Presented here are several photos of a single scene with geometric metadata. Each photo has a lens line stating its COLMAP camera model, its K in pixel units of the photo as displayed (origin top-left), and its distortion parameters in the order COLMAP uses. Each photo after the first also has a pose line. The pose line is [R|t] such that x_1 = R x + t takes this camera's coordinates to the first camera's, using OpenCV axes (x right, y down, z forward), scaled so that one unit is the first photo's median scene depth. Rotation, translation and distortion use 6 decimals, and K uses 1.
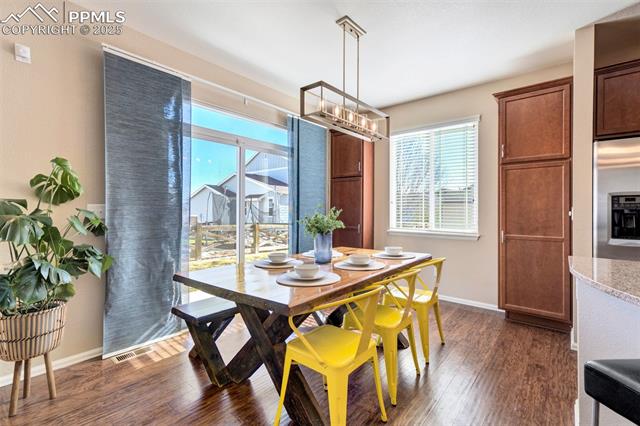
lens RADIAL K [[289.3, 0, 319.3], [0, 289.3, 209.9], [0, 0, 1]] dist [0.012884, 0.000208]
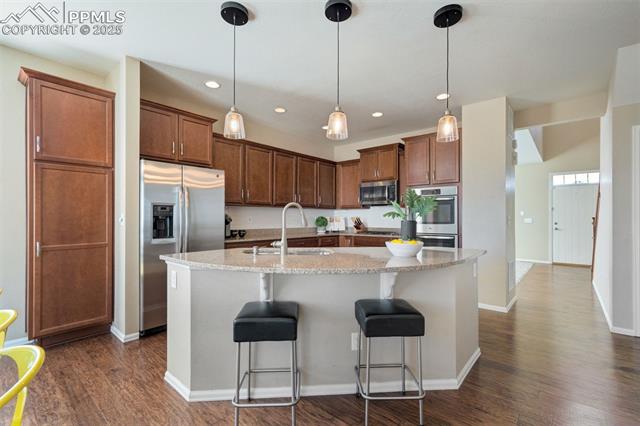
lens RADIAL K [[291.8, 0, 322.1], [0, 291.8, 214.5], [0, 0, 1]] dist [0.010920, 0.000656]
pose [[-0.003780, 0.006303, 0.999973, -0.222061], [0.000078, 0.999980, -0.006303, 0.000859], [-0.999993, 0.000054, -0.003780, 0.228898]]
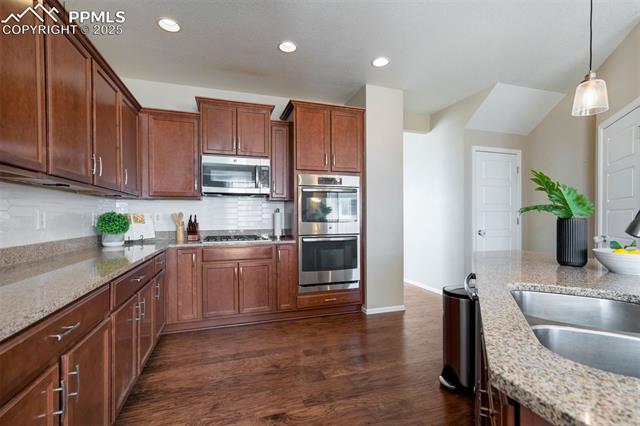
lens RADIAL K [[293.8, 0, 320.0], [0, 293.8, 213.0], [0, 0, 1]] dist [0.015418, 0.000180]
pose [[-0.845591, 0.002371, 0.533826, 0.712506], [-0.000198, 0.999989, -0.004755, 0.008674], [-0.533831, -0.004127, -0.845581, 0.687880]]
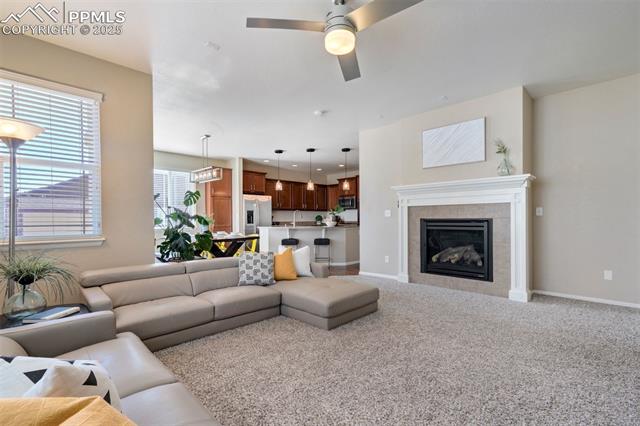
lens RADIAL K [[293.8, 0, 320.0], [0, 293.8, 213.0], [0, 0, 1]] dist [0.015418, 0.000180]
pose [[0.077980, 0.013618, 0.996862, -1.911839], [0.007982, 0.999866, -0.014283, 0.025965], [-0.996923, 0.009070, 0.077861, -0.080524]]
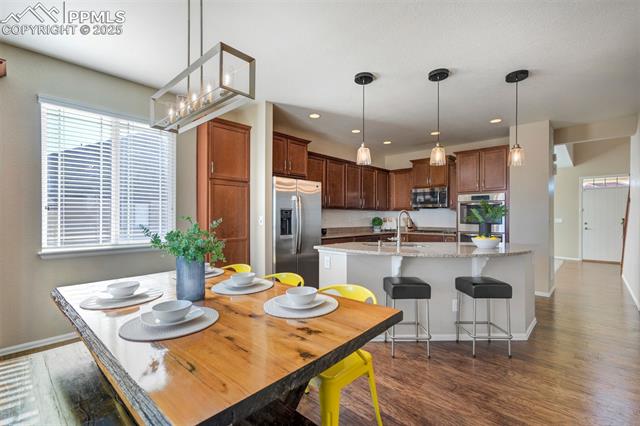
lens RADIAL K [[291.8, 0, 322.1], [0, 291.8, 214.5], [0, 0, 1]] dist [0.010920, 0.000656]
pose [[0.041086, 0.000902, 0.999155, -0.568315], [-0.002030, 0.999998, -0.000820, -0.017065], [-0.999154, -0.001994, 0.041088, 0.573206]]
